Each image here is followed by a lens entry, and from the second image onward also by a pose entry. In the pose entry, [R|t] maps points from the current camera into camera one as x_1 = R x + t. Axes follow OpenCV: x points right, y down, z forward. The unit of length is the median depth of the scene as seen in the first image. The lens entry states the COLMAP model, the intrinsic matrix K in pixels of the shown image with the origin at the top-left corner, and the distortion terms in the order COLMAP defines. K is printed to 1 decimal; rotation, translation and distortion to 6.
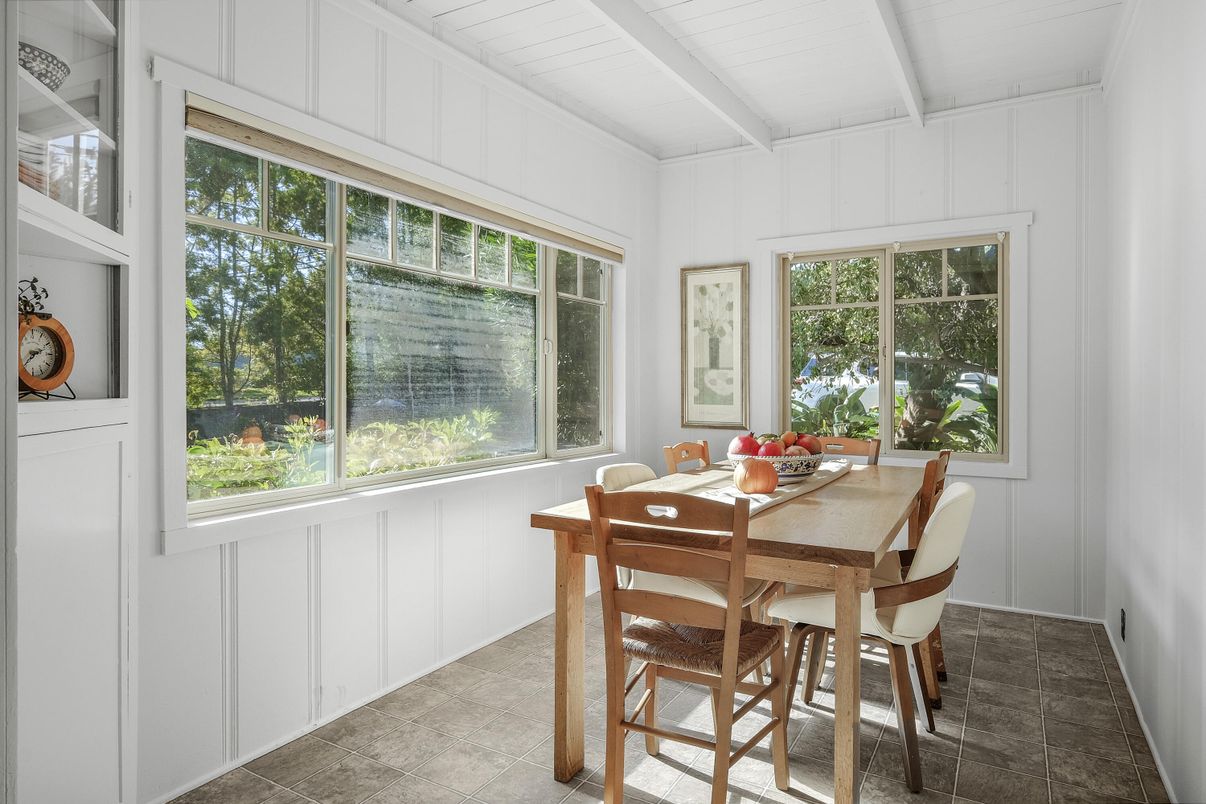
lens RADIAL K [[719.0, 0, 605.3], [0, 719.0, 397.3], [0, 0, 1]] dist [-0.004970, -0.001165]
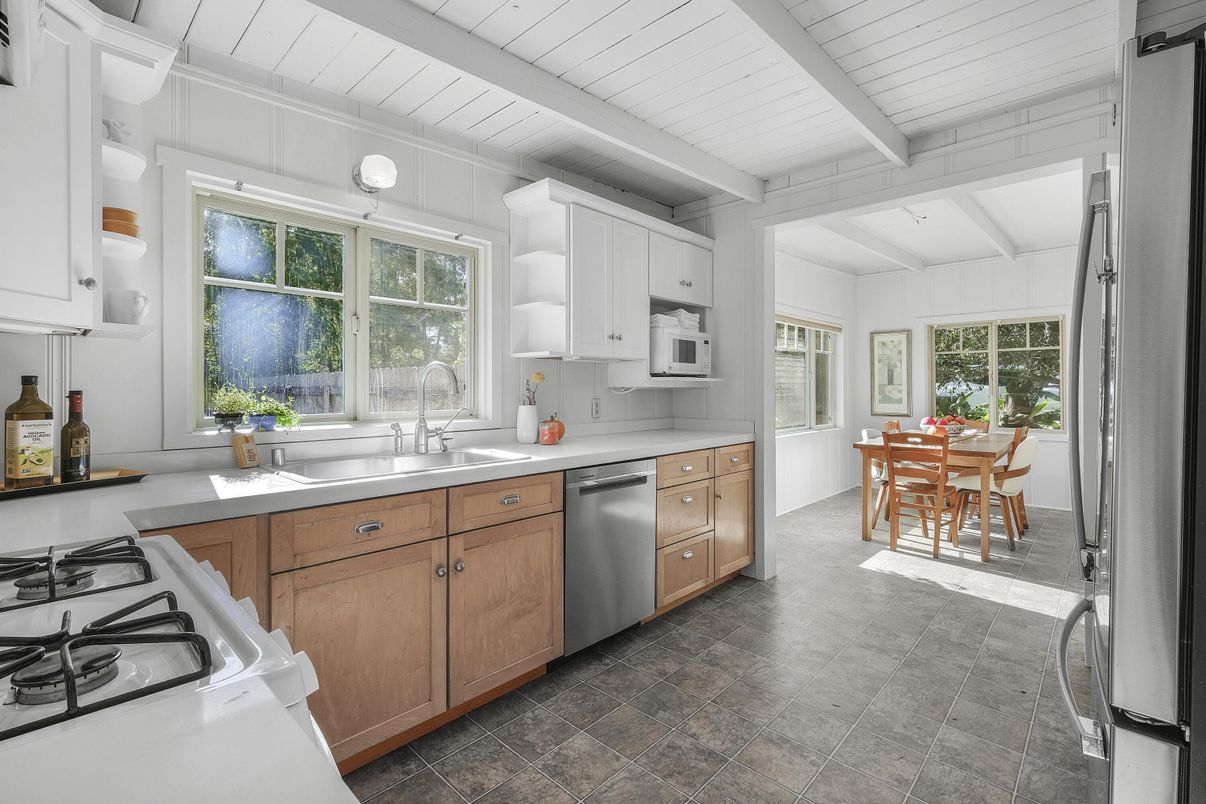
lens RADIAL K [[557.8, 0, 594.3], [0, 557.8, 395.9], [0, 0, 1]] dist [-0.001772, -0.001077]
pose [[0.972349, -0.005202, -0.233475, -0.278418], [0.004540, 0.999984, -0.003373, -0.009434], [0.233489, 0.002220, 0.972357, -0.649191]]
